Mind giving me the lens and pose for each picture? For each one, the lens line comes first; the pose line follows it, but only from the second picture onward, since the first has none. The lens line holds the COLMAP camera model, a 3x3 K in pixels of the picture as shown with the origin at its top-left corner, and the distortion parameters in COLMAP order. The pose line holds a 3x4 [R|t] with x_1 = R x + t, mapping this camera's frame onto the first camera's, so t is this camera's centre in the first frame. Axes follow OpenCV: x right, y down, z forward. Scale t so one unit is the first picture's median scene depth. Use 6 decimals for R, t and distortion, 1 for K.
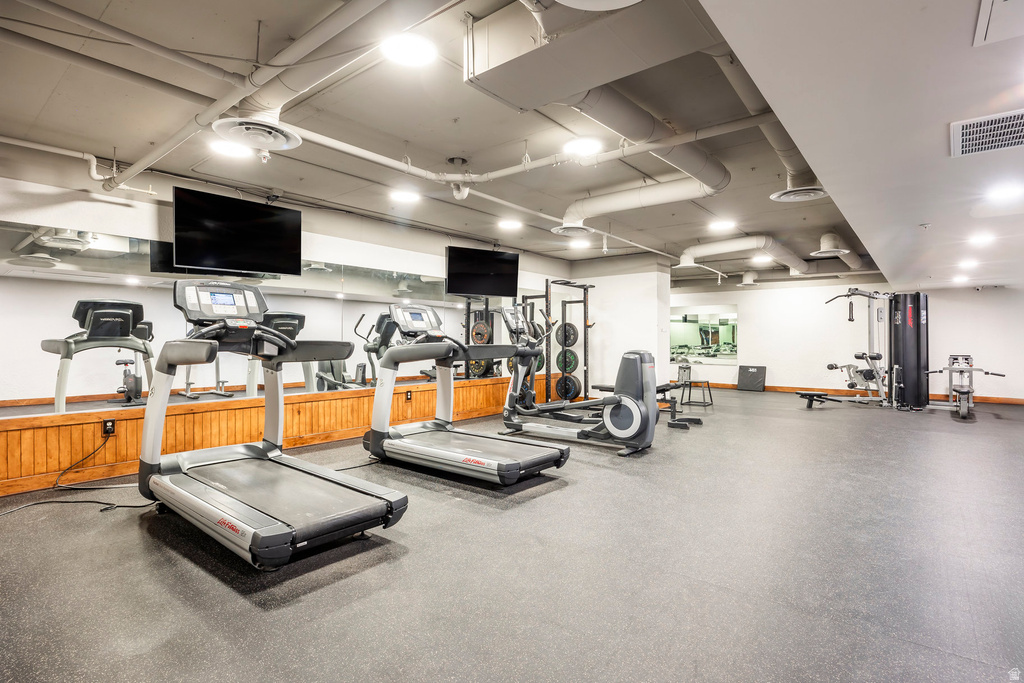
lens RADIAL K [[494.7, 0, 518.7], [0, 494.7, 336.5], [0, 0, 1]] dist [0.004474, -0.001906]
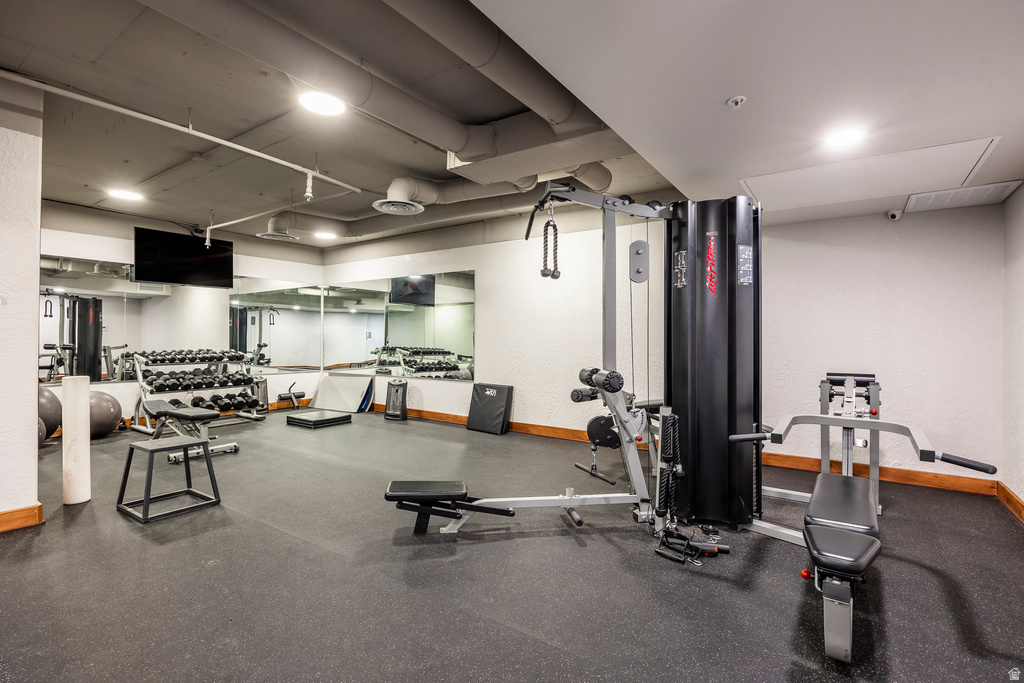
lens RADIAL K [[469.4, 0, 506.1], [0, 469.4, 342.3], [0, 0, 1]] dist [0.002423, 0.000095]
pose [[0.996976, 0.000202, 0.077713, 0.612219], [-0.001267, 0.999906, 0.013651, 0.009252], [-0.077703, -0.013709, 0.996882, 0.674558]]
